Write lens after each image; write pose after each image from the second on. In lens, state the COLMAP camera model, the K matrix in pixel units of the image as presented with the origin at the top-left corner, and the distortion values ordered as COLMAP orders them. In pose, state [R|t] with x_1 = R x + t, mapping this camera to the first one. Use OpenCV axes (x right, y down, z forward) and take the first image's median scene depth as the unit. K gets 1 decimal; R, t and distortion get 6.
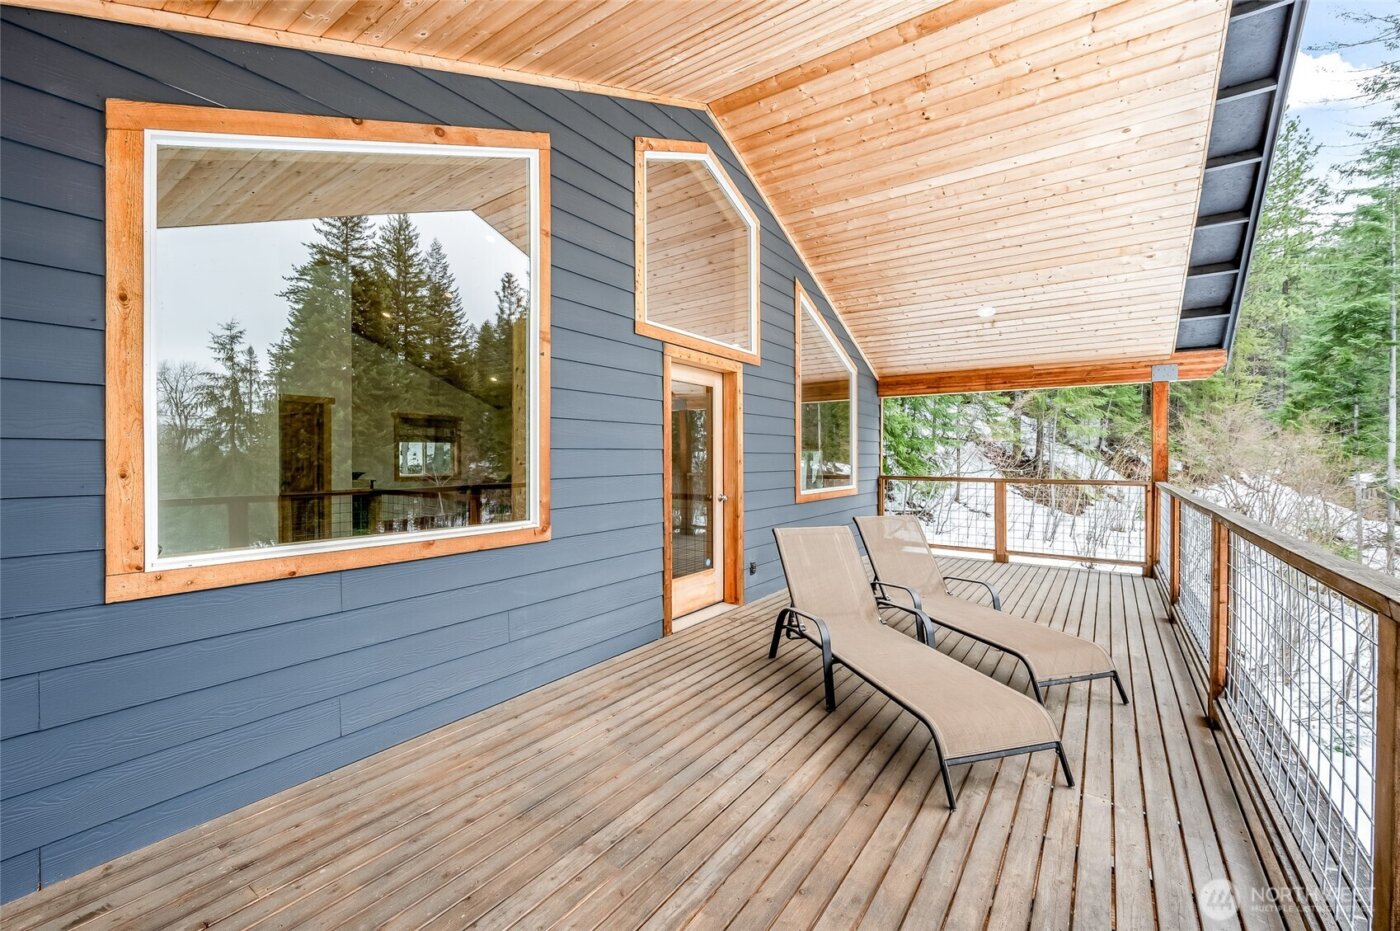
lens RADIAL K [[556.6, 0, 687.1], [0, 556.6, 467.4], [0, 0, 1]] dist [-0.000447, -0.000342]
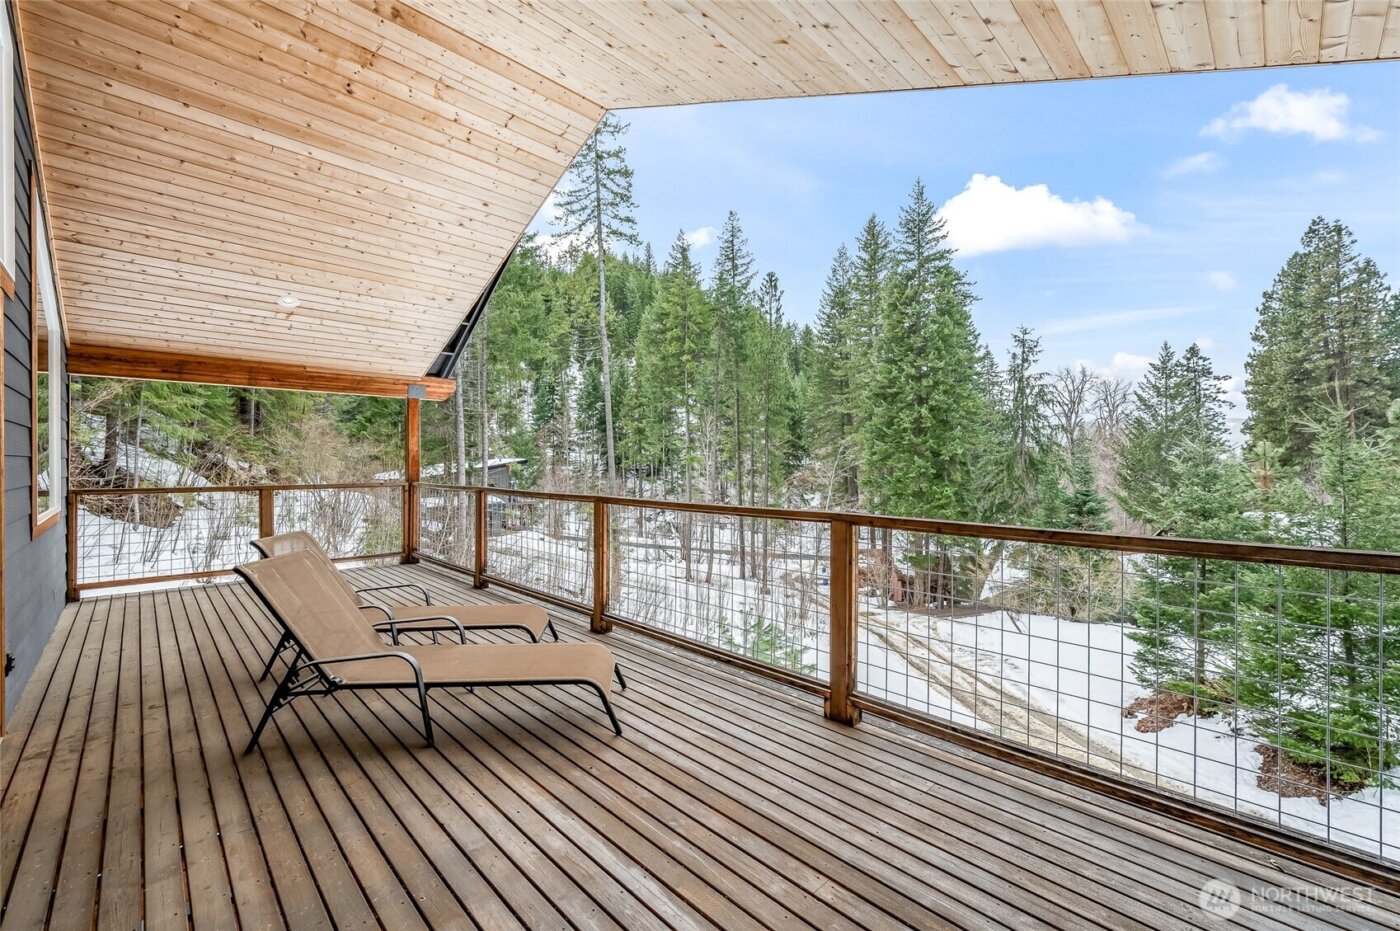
lens RADIAL K [[556.6, 0, 708.8], [0, 556.6, 466.3], [0, 0, 1]] dist [-0.000447, -0.000342]
pose [[0.199677, -0.010915, 0.979801, -0.308305], [0.021055, 0.999755, 0.006846, -0.004895], [-0.979636, 0.019263, 0.199858, 0.219971]]
